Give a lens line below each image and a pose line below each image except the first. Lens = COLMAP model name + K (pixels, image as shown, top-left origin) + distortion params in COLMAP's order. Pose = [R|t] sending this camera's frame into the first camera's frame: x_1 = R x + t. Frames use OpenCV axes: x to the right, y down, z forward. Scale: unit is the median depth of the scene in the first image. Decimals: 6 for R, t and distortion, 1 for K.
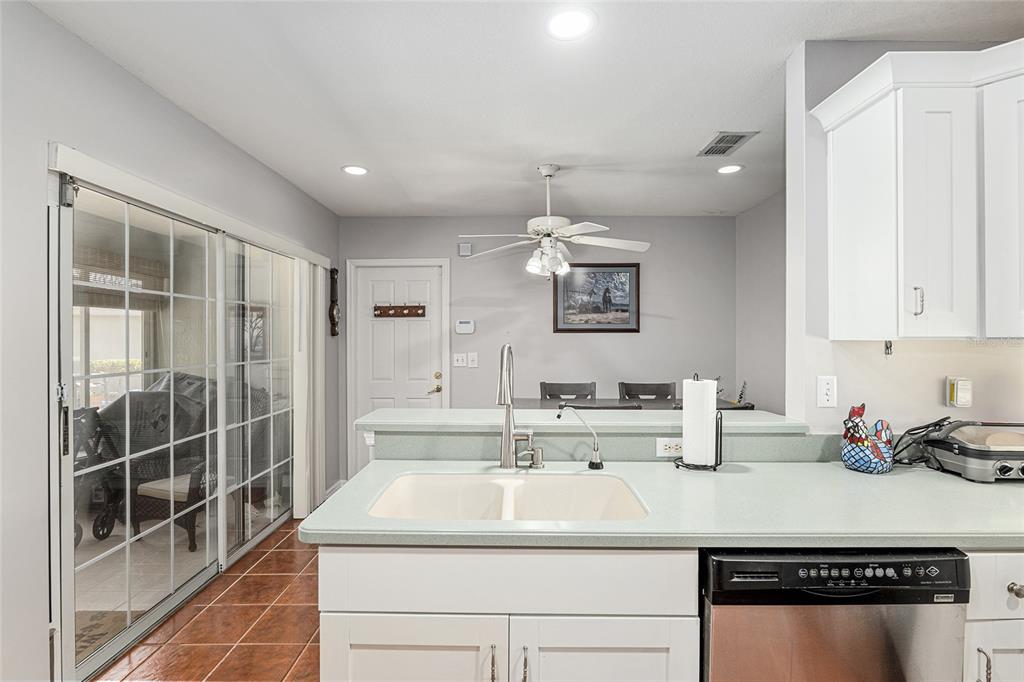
lens RADIAL K [[504.7, 0, 512.1], [0, 504.7, 332.5], [0, 0, 1]] dist [-0.006138, -0.000701]
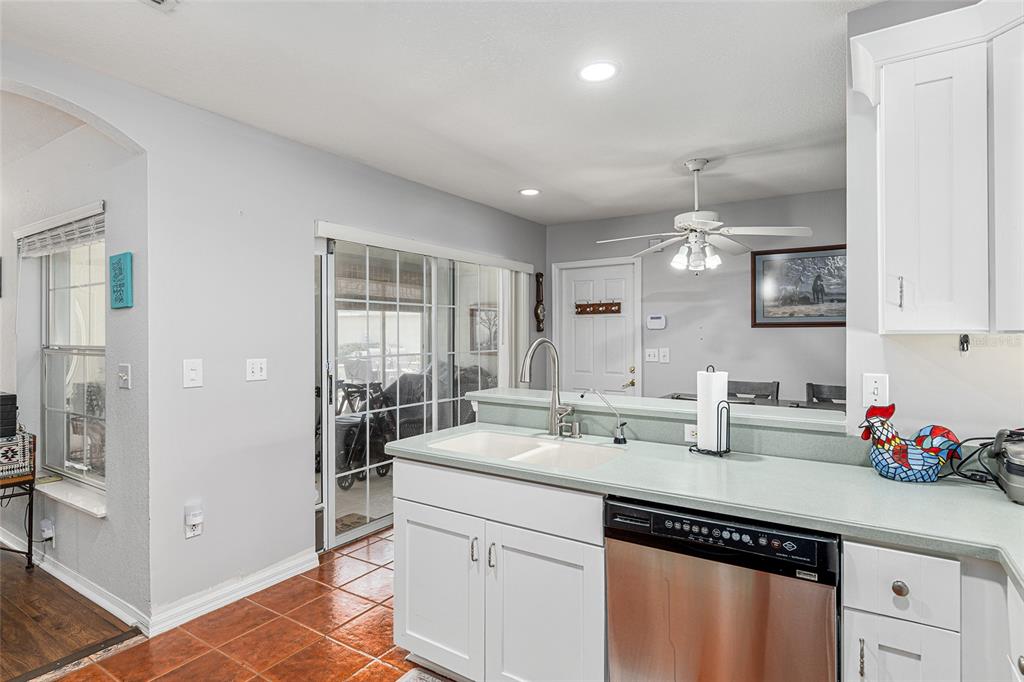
lens RADIAL K [[547.2, 0, 491.9], [0, 547.2, 329.1], [0, 0, 1]] dist [0.003176, 0.001572]
pose [[0.830283, -0.006124, -0.557309, 0.349026], [0.007258, 0.999974, -0.000175, 0.000075], [0.557295, -0.003899, 0.830305, -0.125185]]
